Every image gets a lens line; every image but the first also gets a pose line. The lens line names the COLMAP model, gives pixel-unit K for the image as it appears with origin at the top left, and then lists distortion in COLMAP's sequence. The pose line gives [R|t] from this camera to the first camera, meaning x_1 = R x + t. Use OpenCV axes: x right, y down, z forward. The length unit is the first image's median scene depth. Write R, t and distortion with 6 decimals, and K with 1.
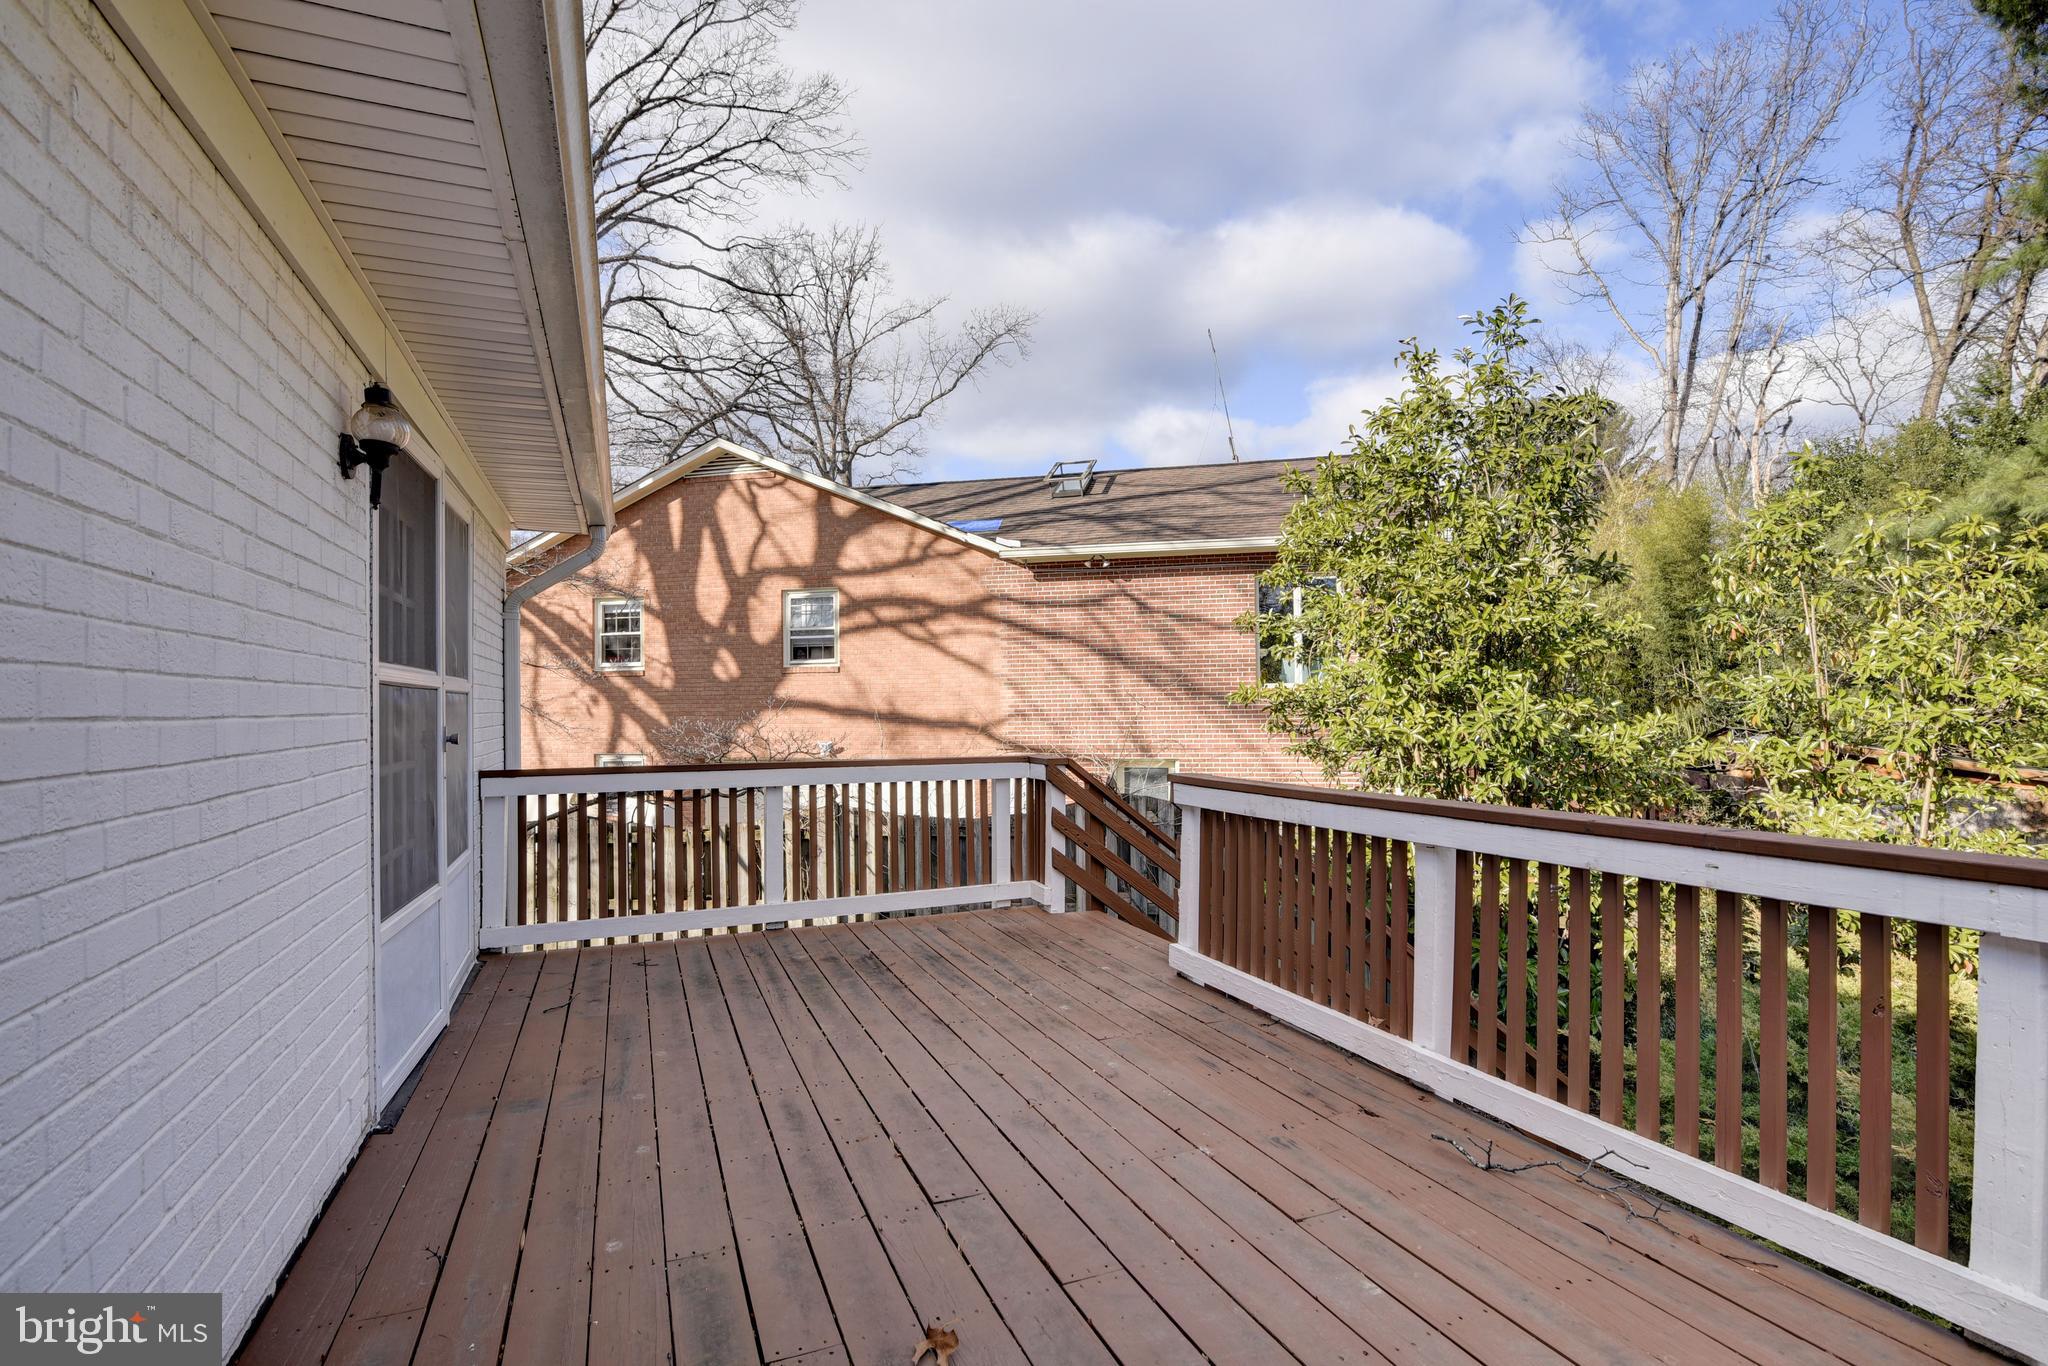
lens RADIAL K [[933.1, 0, 1027.7], [0, 933.1, 693.6], [0, 0, 1]] dist [-0.017604, 0.000863]
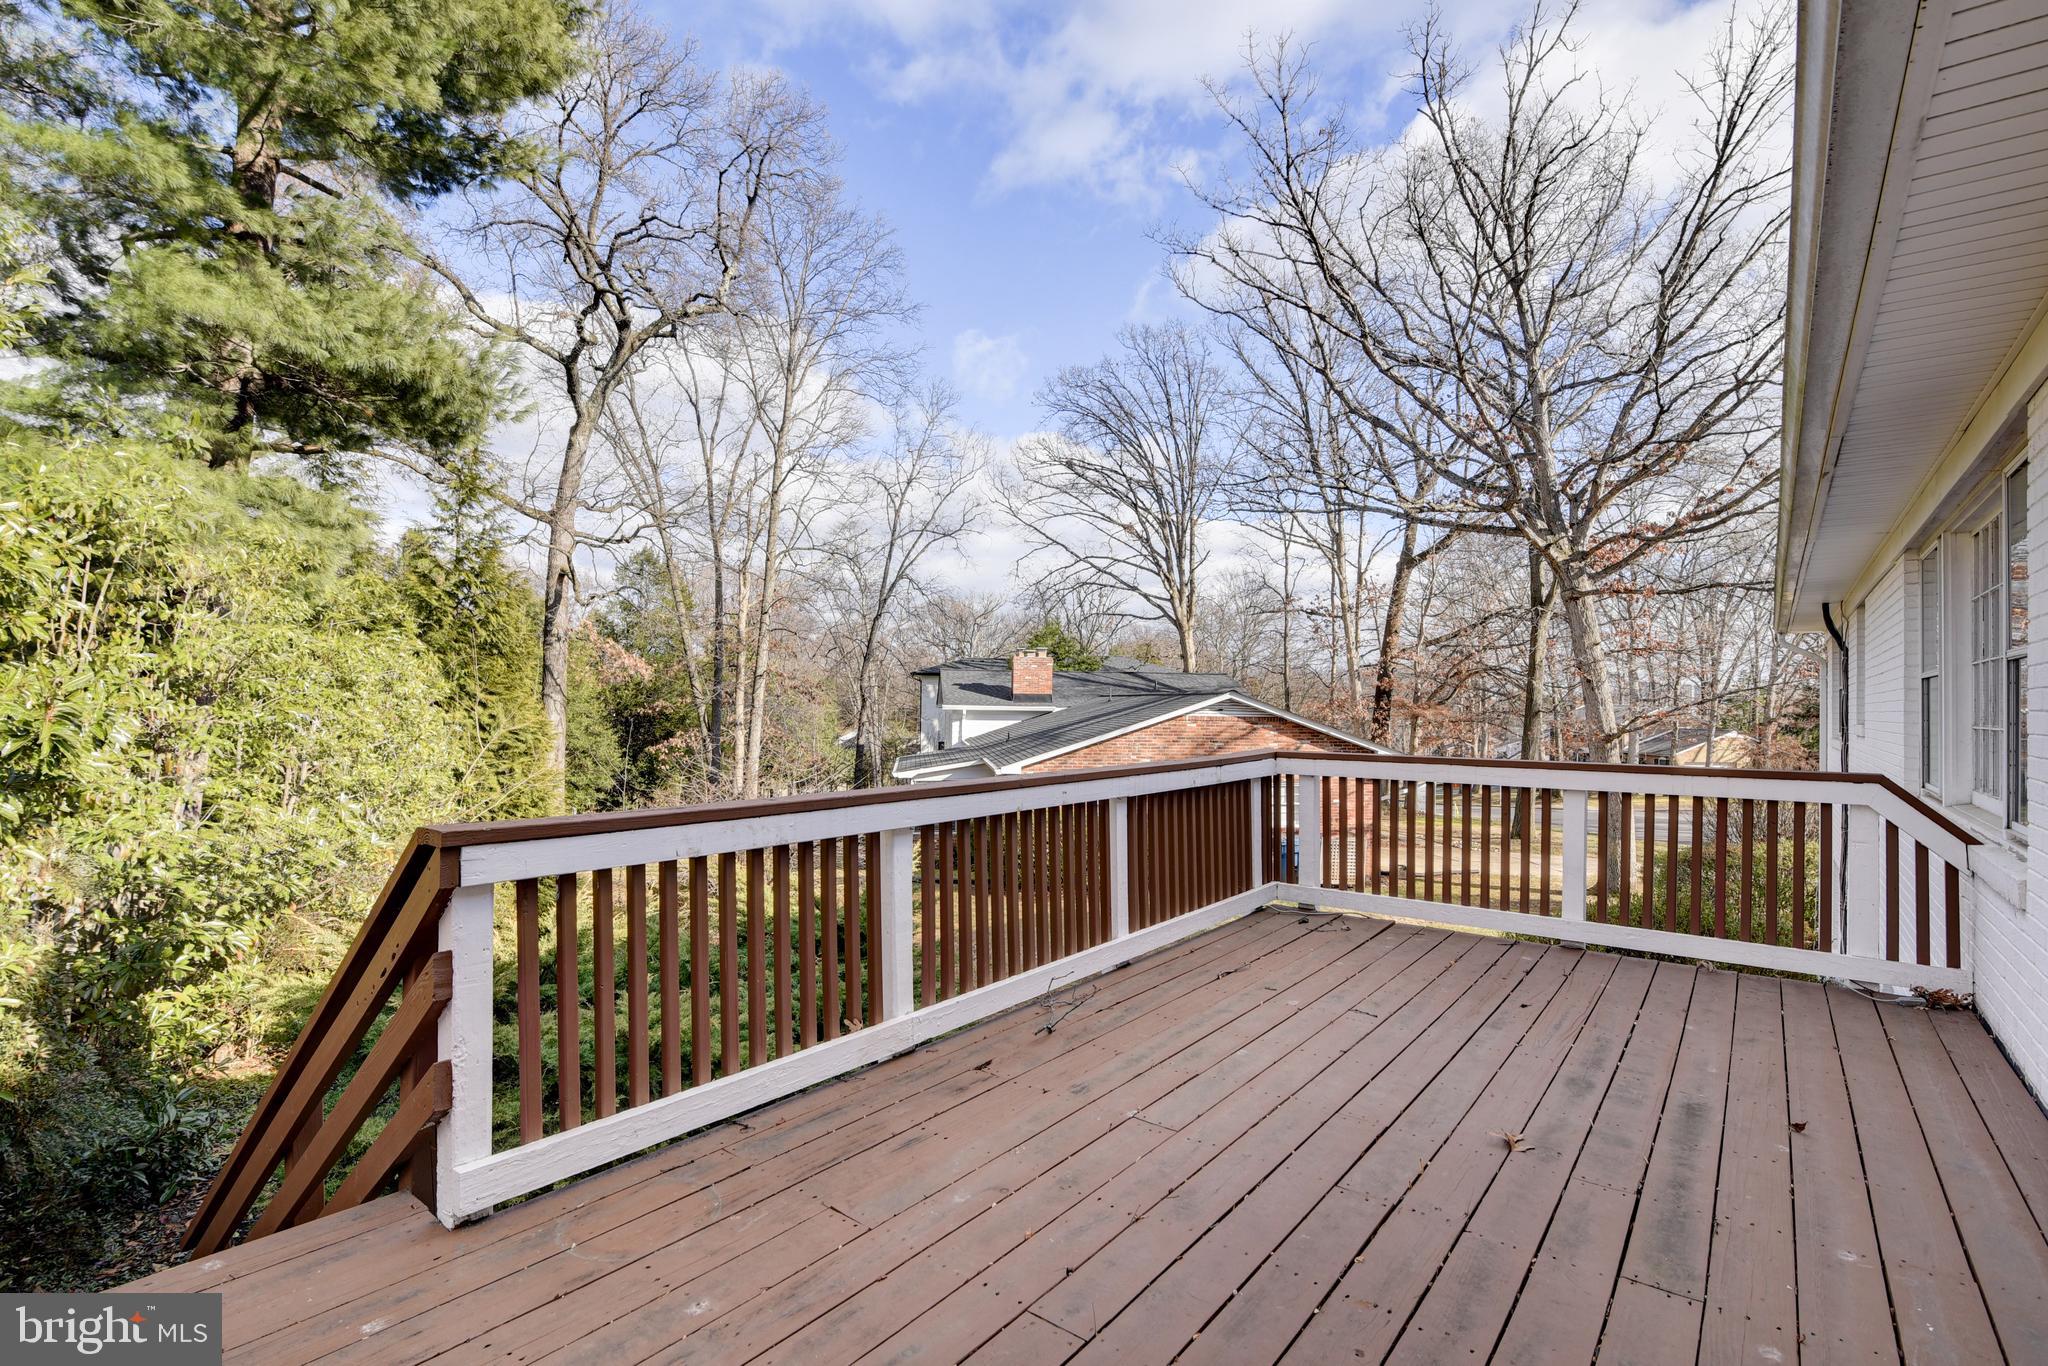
lens RADIAL K [[933.1, 0, 1027.7], [0, 933.1, 693.6], [0, 0, 1]] dist [-0.017604, 0.000863]
pose [[-0.466293, 0.013690, 0.884524, -0.675287], [-0.018604, 0.999507, -0.025277, 0.033515], [-0.884435, -0.028242, -0.465809, 1.540184]]
